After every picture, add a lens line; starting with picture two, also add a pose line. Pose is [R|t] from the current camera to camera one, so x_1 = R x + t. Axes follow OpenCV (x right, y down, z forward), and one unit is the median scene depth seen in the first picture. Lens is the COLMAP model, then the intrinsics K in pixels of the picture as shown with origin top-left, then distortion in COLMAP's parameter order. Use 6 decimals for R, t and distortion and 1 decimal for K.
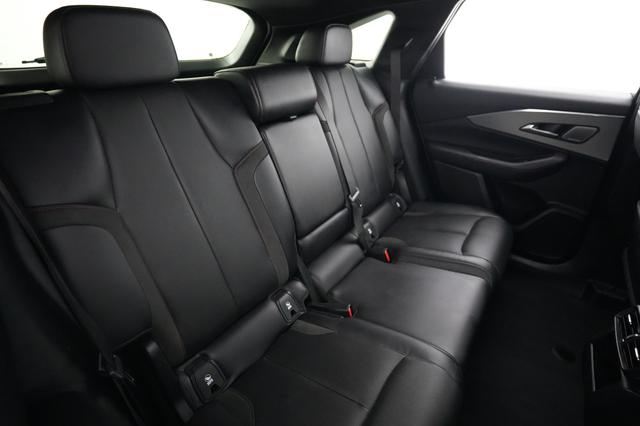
lens RADIAL K [[302.6, 0, 322.5], [0, 302.6, 212.8], [0, 0, 1]] dist [0.001288, 0.000151]
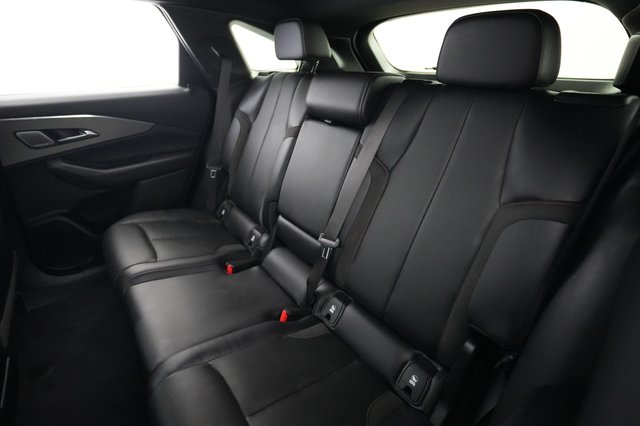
lens RADIAL K [[302.6, 0, 320.6], [0, 302.6, 212.6], [0, 0, 1]] dist [0.001288, 0.000151]
pose [[-0.302252, 0.408994, -0.861027, 0.778922], [-0.447220, 0.736849, 0.506999, -0.514658], [0.841806, 0.538310, -0.039804, 1.030049]]
